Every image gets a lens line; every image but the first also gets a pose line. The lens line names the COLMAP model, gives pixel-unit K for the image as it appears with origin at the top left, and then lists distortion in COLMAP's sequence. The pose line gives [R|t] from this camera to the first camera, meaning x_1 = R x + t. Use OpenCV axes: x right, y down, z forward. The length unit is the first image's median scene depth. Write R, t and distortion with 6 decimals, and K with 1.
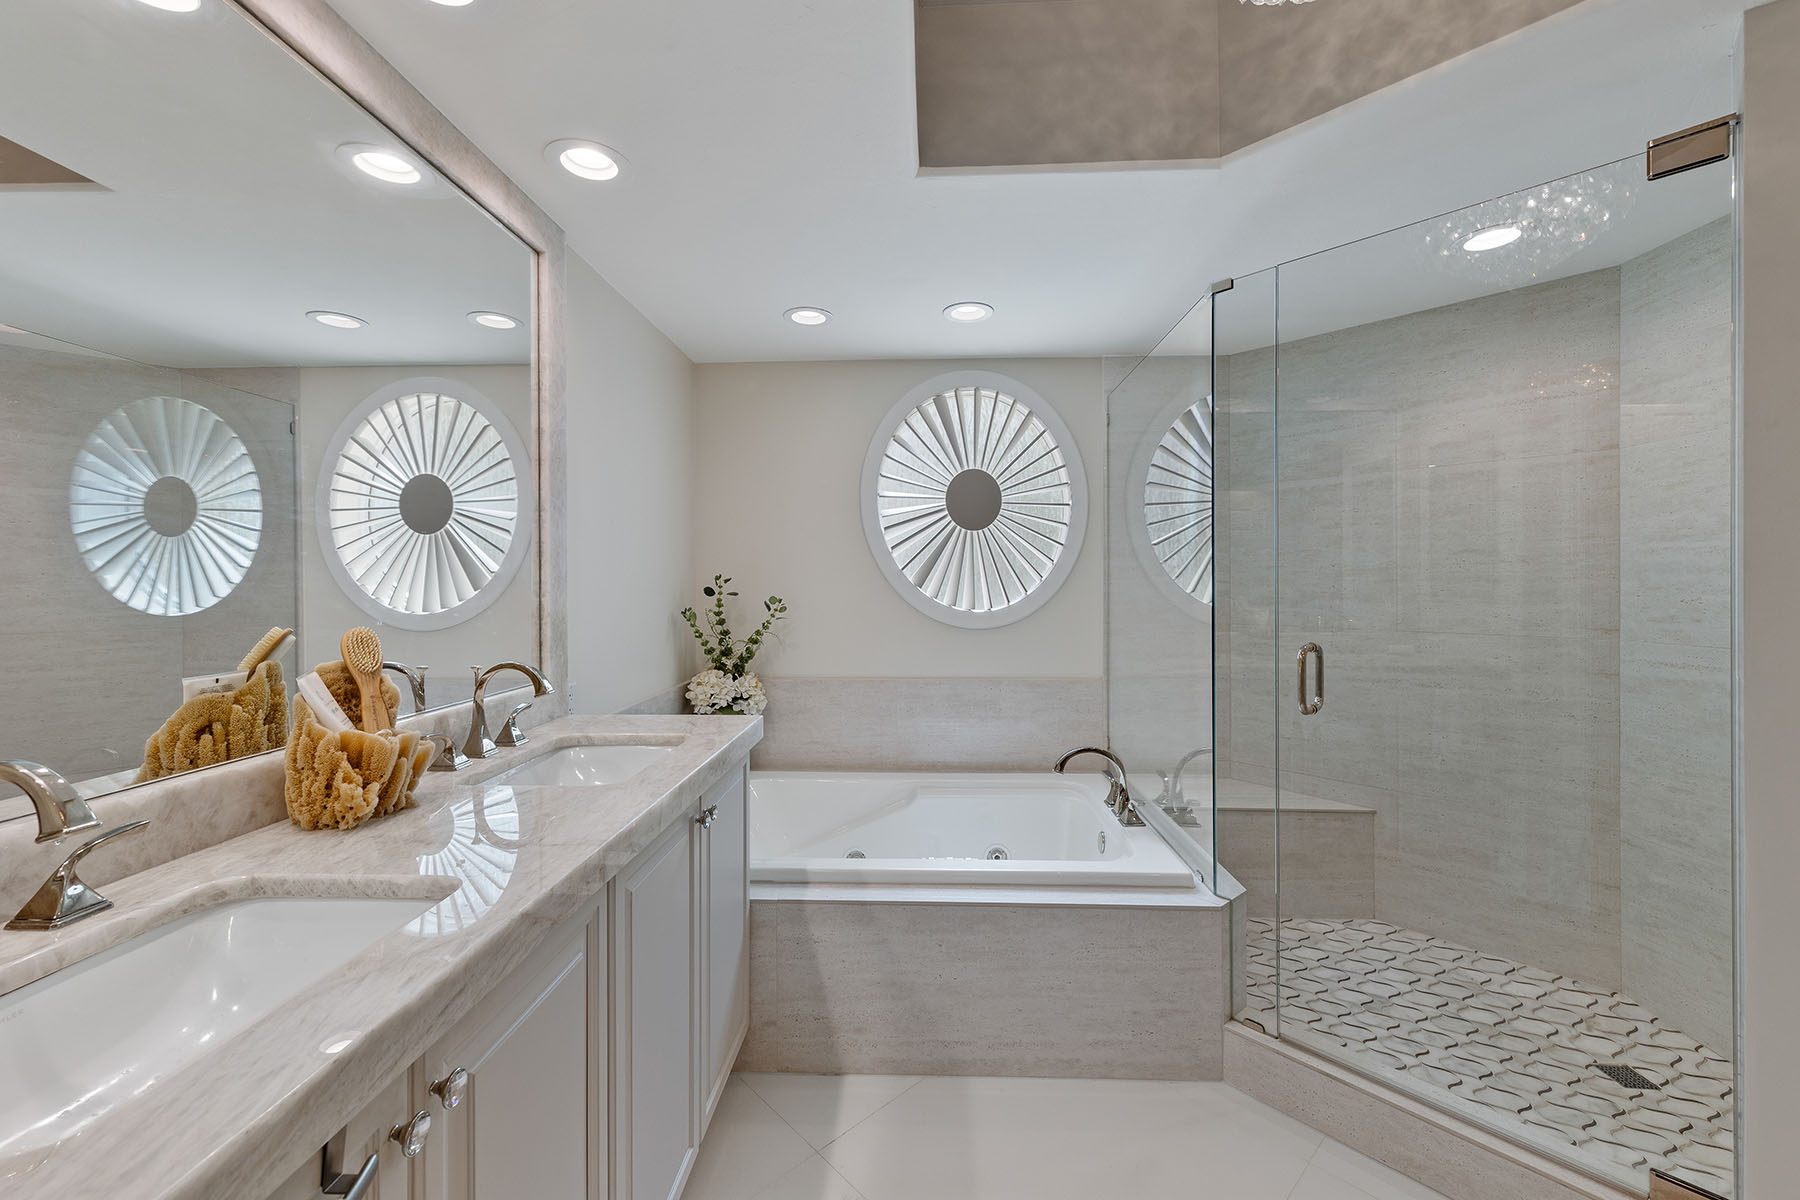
lens RADIAL K [[719.4, 0, 898.7], [0, 719.4, 587.3], [0, 0, 1]] dist [0.007589, -0.000432]
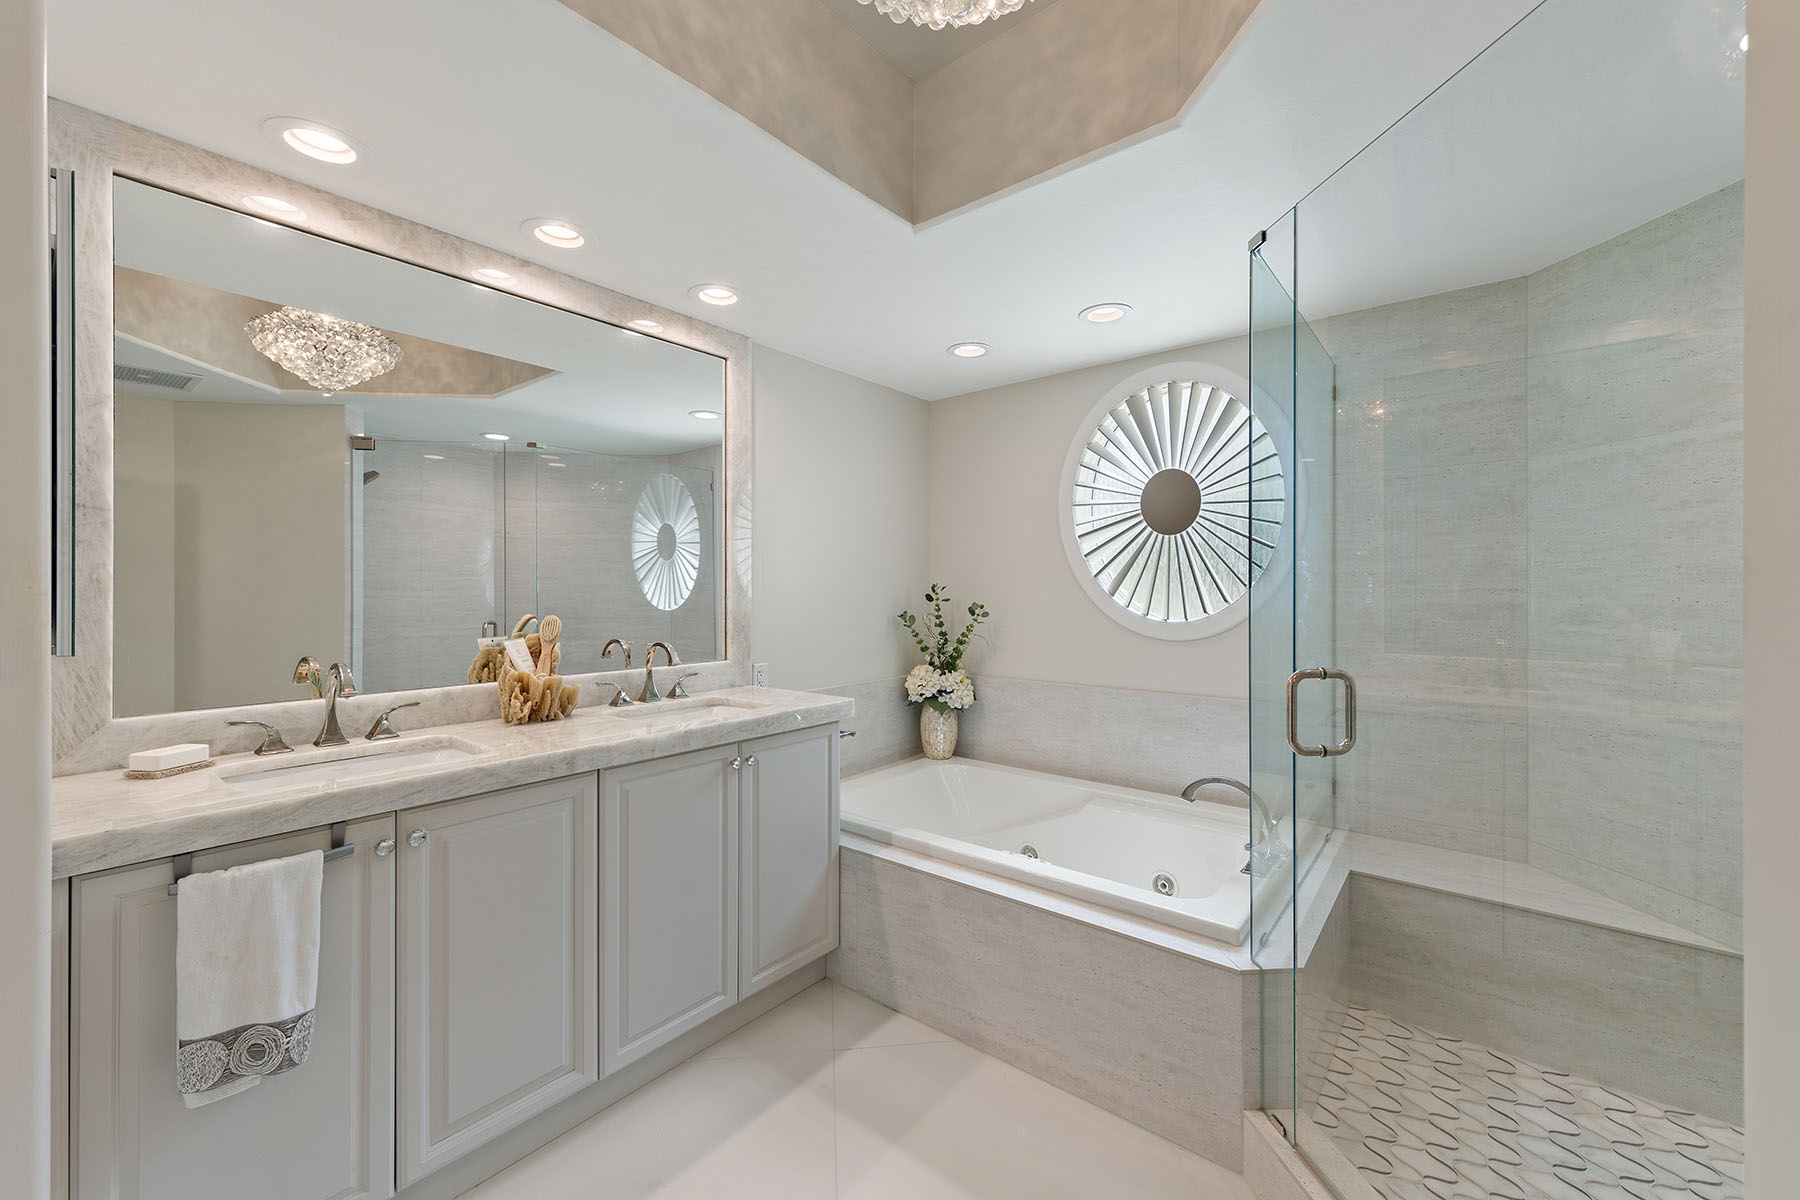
lens RADIAL K [[719.4, 0, 901.9], [0, 719.4, 595.9], [0, 0, 1]] dist [0.007589, -0.000432]
pose [[0.797443, 0.007541, -0.603347, 0.404425], [-0.005839, 0.999972, 0.004780, -0.002463], [0.603366, -0.000289, 0.797465, 0.047093]]
